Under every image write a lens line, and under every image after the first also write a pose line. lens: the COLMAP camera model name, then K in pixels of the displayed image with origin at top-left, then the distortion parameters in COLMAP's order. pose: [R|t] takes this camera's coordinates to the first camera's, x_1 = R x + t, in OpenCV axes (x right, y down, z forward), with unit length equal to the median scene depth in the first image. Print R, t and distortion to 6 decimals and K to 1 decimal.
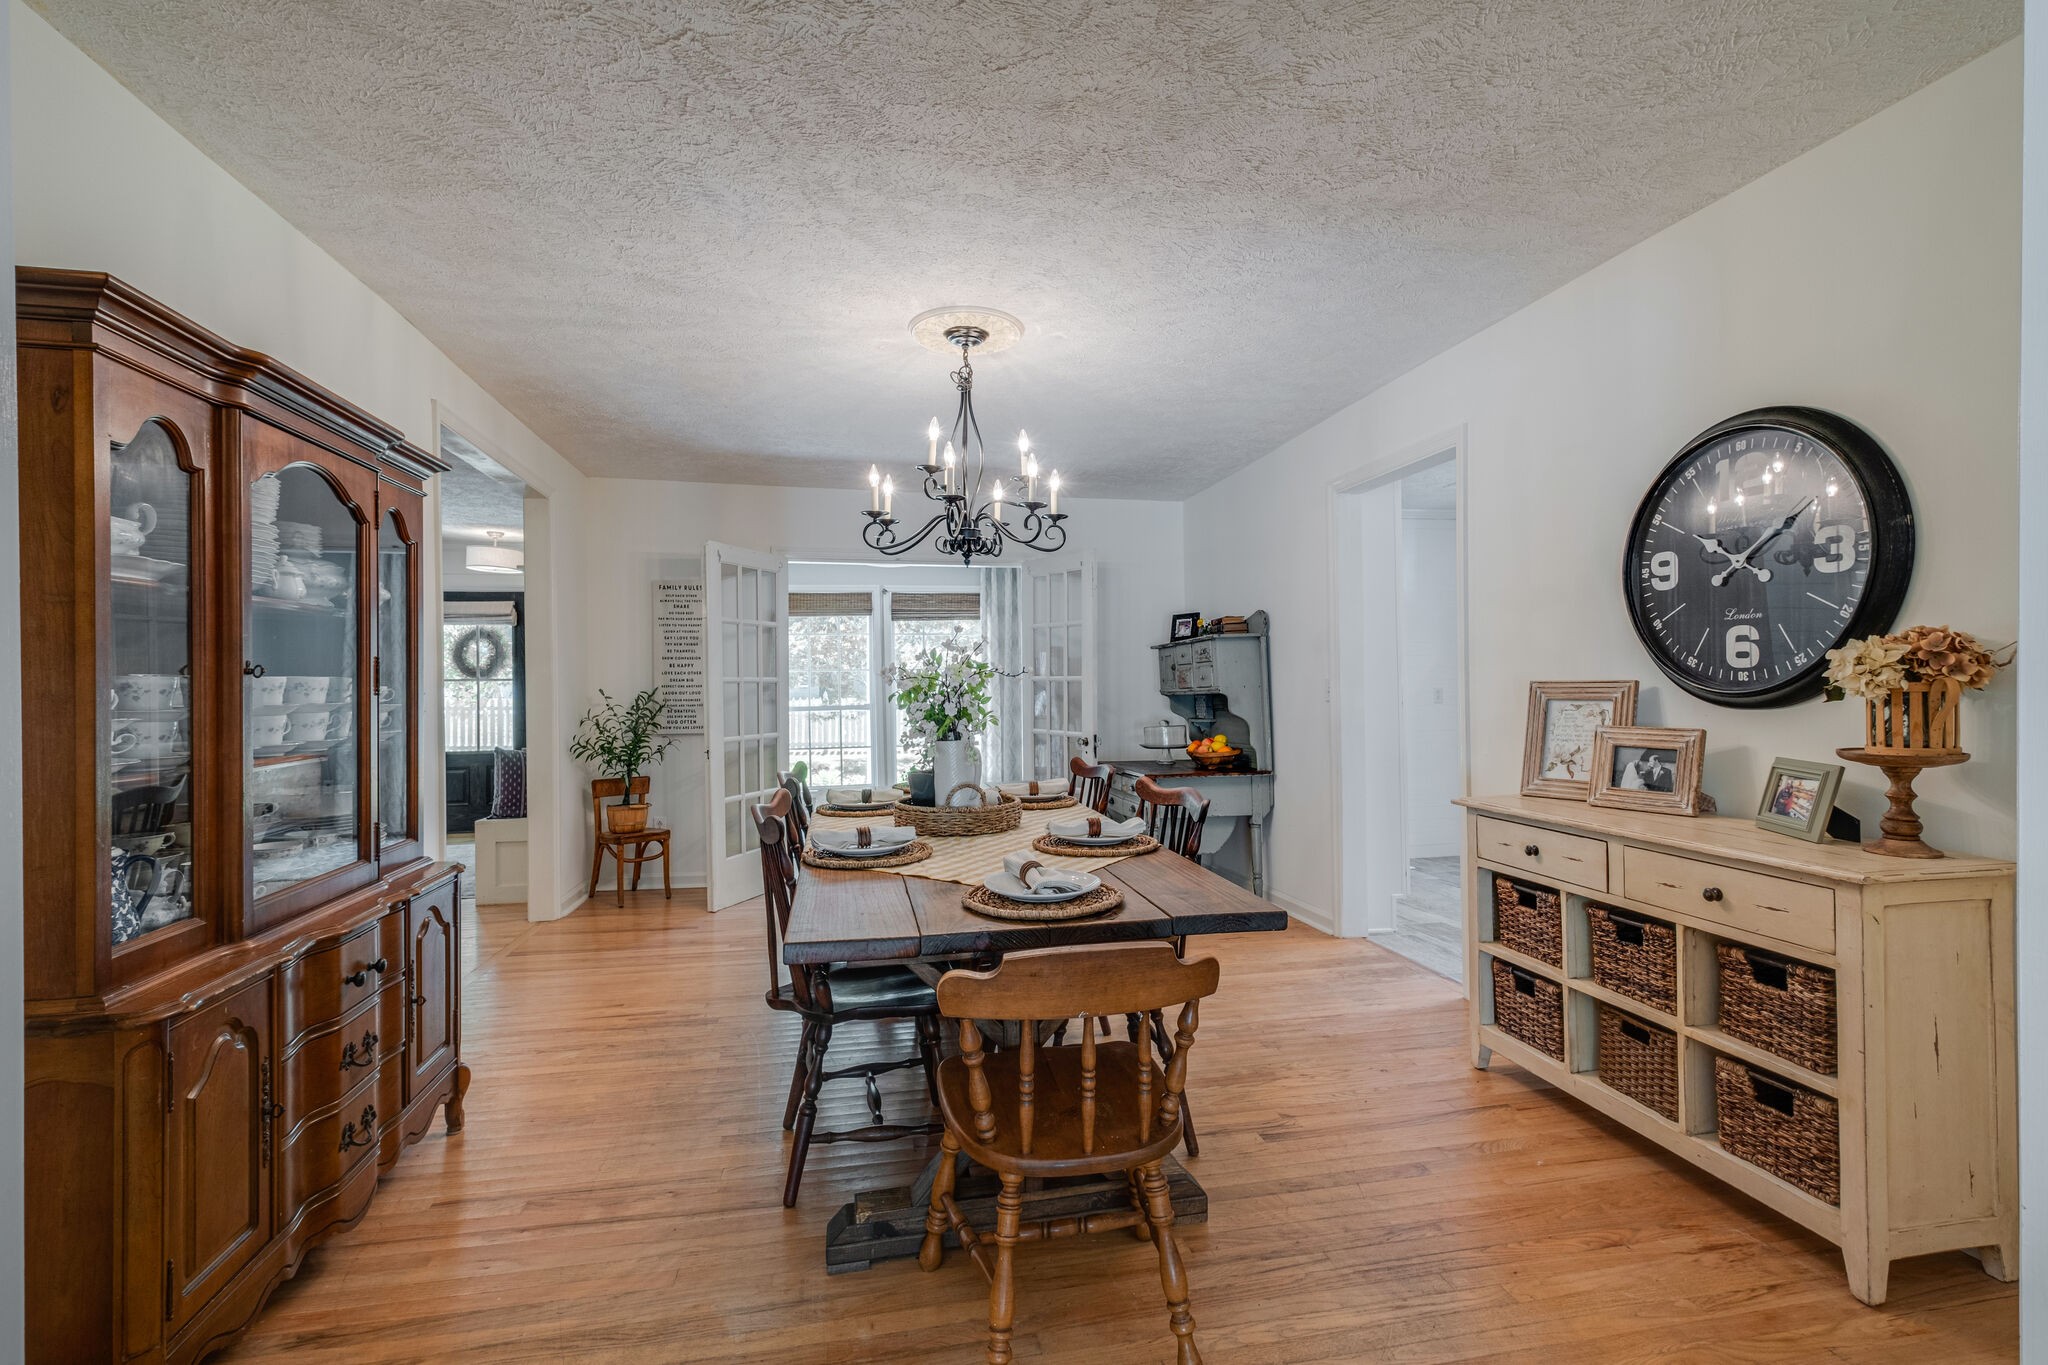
lens RADIAL K [[959.2, 0, 1037.0], [0, 959.2, 680.5], [0, 0, 1]] dist [0.013060, -0.002264]
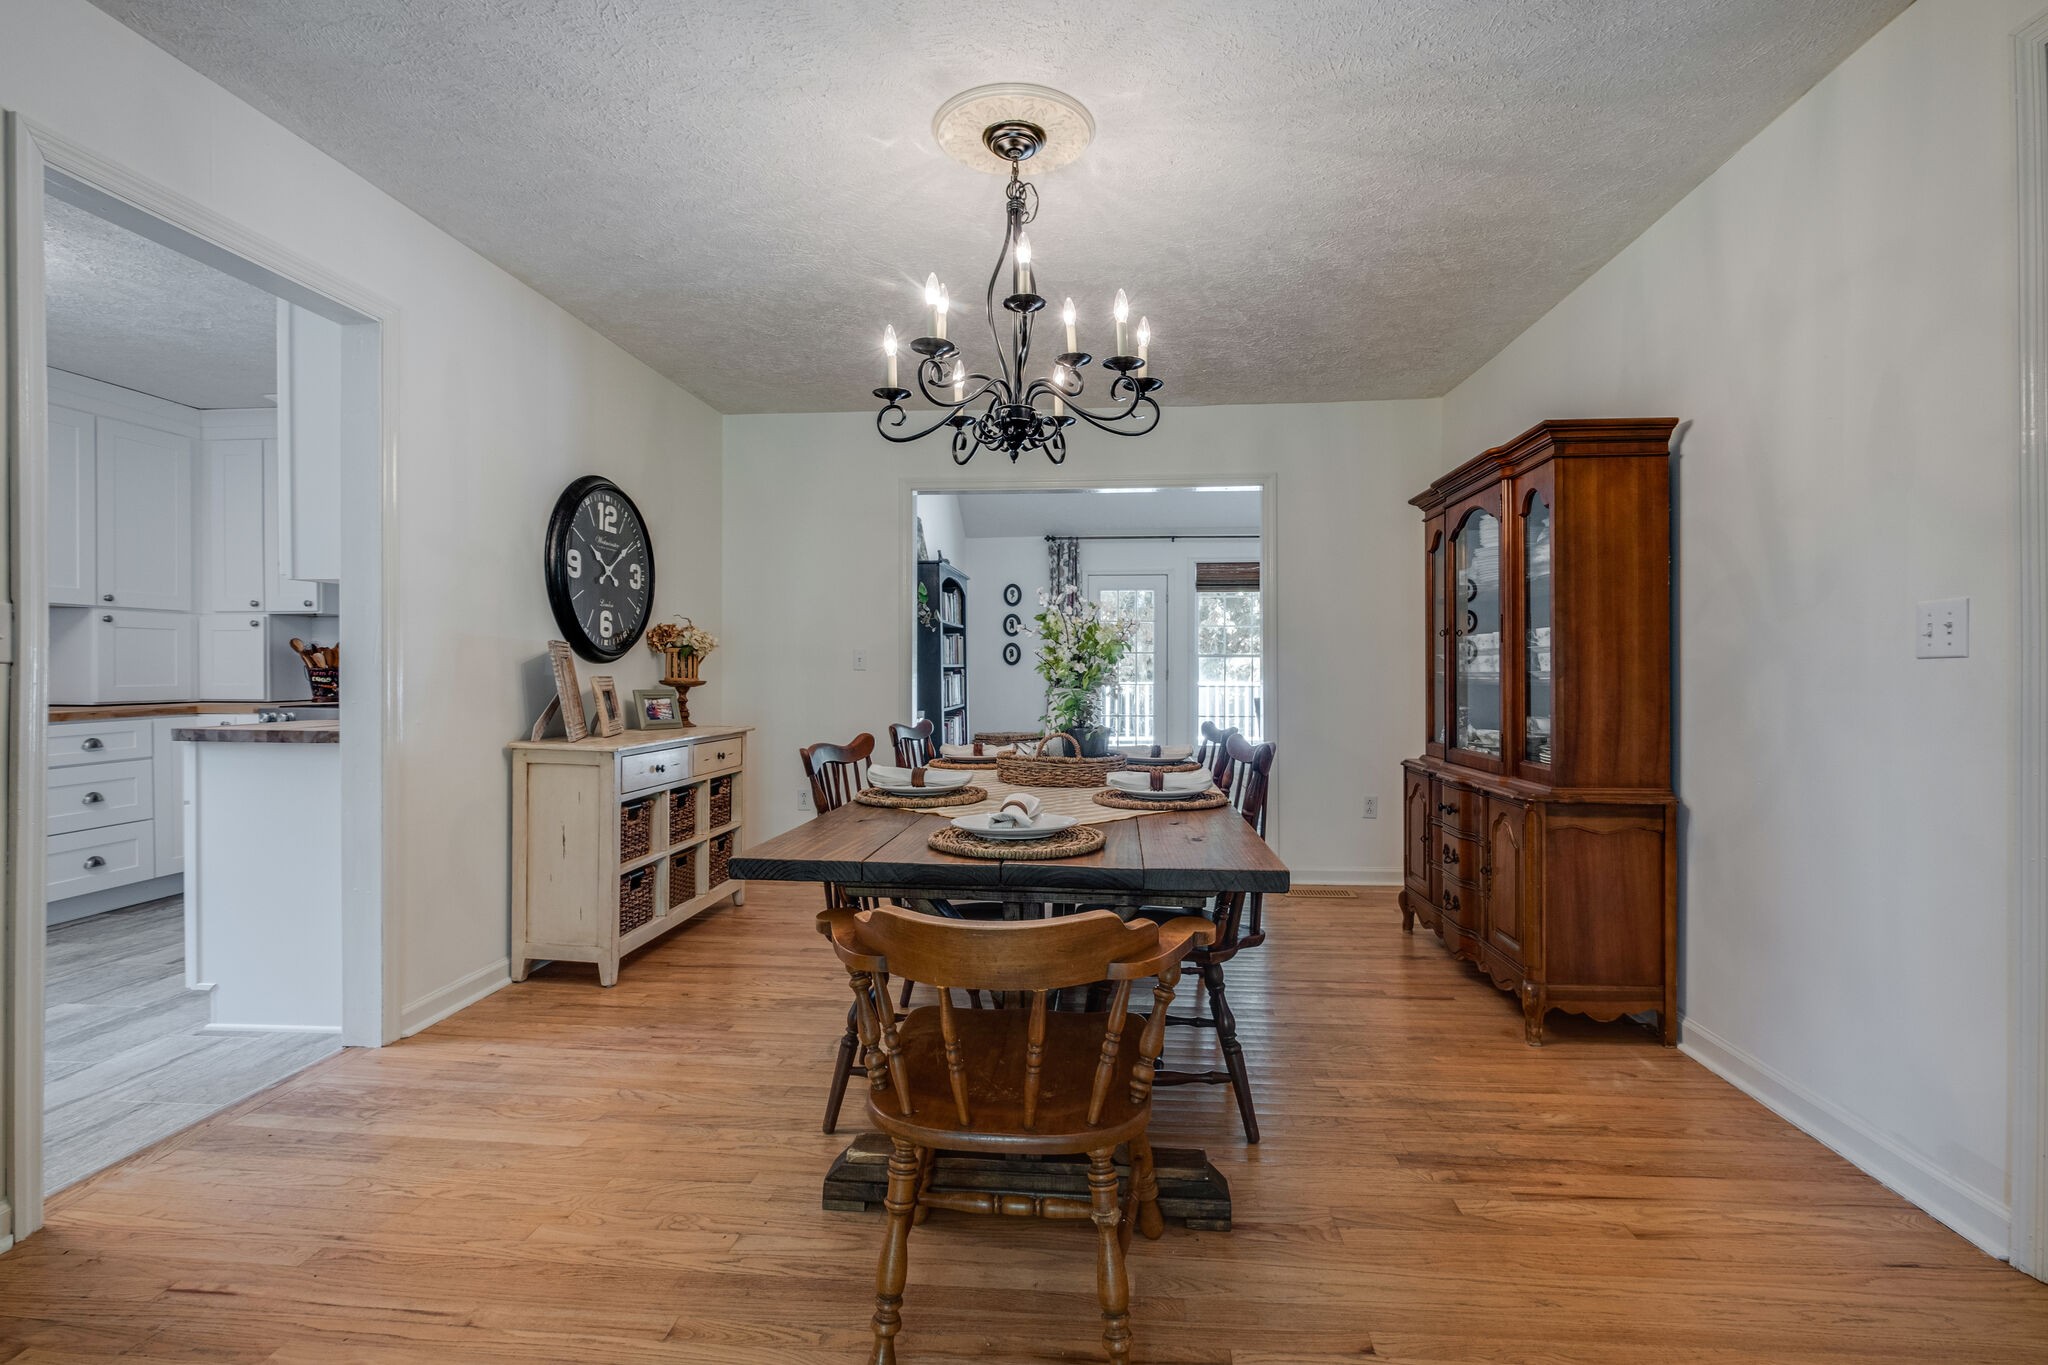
lens RADIAL K [[959.2, 0, 1025.9], [0, 959.2, 673.9], [0, 0, 1]] dist [0.013060, -0.002264]
pose [[-0.955873, 0.005875, 0.293720, -0.391877], [0.005555, 0.999983, -0.001923, 0.053386], [-0.293727, -0.000206, -0.955889, 2.276967]]
